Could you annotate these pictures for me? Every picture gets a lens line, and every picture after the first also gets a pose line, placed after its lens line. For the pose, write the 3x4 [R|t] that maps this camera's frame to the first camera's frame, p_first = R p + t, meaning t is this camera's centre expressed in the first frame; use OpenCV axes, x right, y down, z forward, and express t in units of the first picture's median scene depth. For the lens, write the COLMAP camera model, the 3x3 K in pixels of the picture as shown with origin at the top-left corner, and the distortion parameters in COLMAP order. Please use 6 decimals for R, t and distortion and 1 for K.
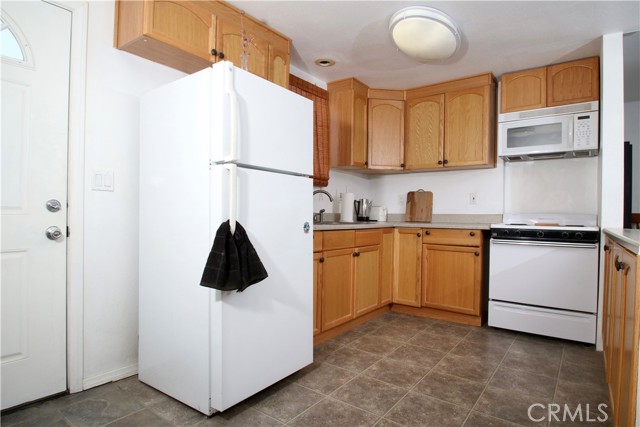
lens RADIAL K [[359.6, 0, 317.8], [0, 359.6, 216.0], [0, 0, 1]] dist [-0.023375, -0.002302]
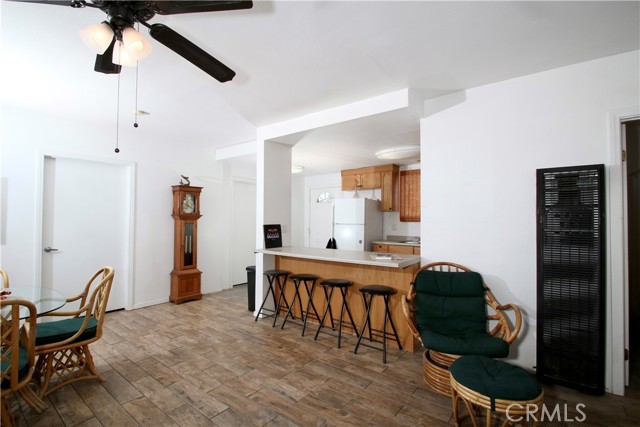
lens RADIAL K [[299.4, 0, 320.1], [0, 299.4, 212.2], [0, 0, 1]] dist [-0.005164, -0.005983]
pose [[-0.025409, -0.045506, -0.998641, 1.929430], [-0.014979, 0.998869, -0.045135, -0.074465], [0.999565, 0.013812, -0.026062, 0.570877]]
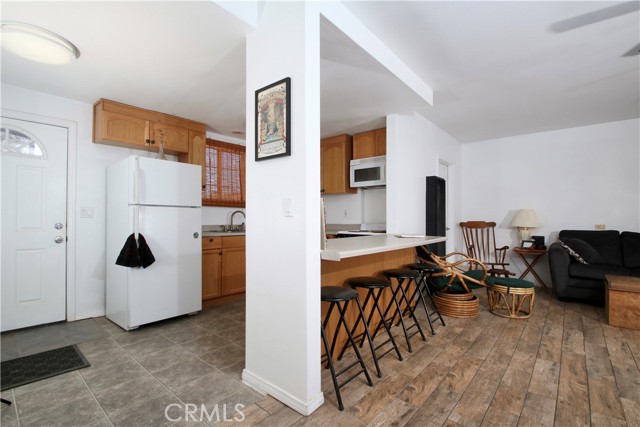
lens RADIAL K [[299.4, 0, 317.3], [0, 299.4, 215.2], [0, 0, 1]] dist [-0.005164, -0.005983]
pose [[0.997546, -0.013220, -0.068760, 0.546596], [0.011994, 0.999762, -0.018214, -0.027743], [0.068984, 0.017345, 0.997467, -0.379707]]
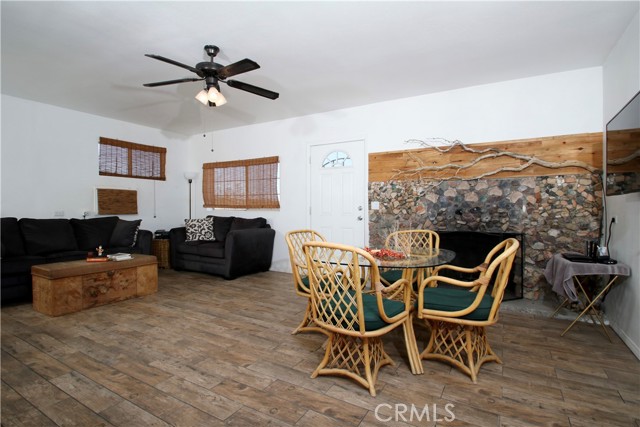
lens RADIAL K [[319.1, 0, 325.0], [0, 319.1, 217.8], [0, 0, 1]] dist [-0.016590, -0.004551]
pose [[-0.126298, -0.047363, 0.990861, 0.357091], [0.003958, 0.998828, 0.048248, -0.021961], [-0.991984, 0.010016, -0.125963, -0.008143]]
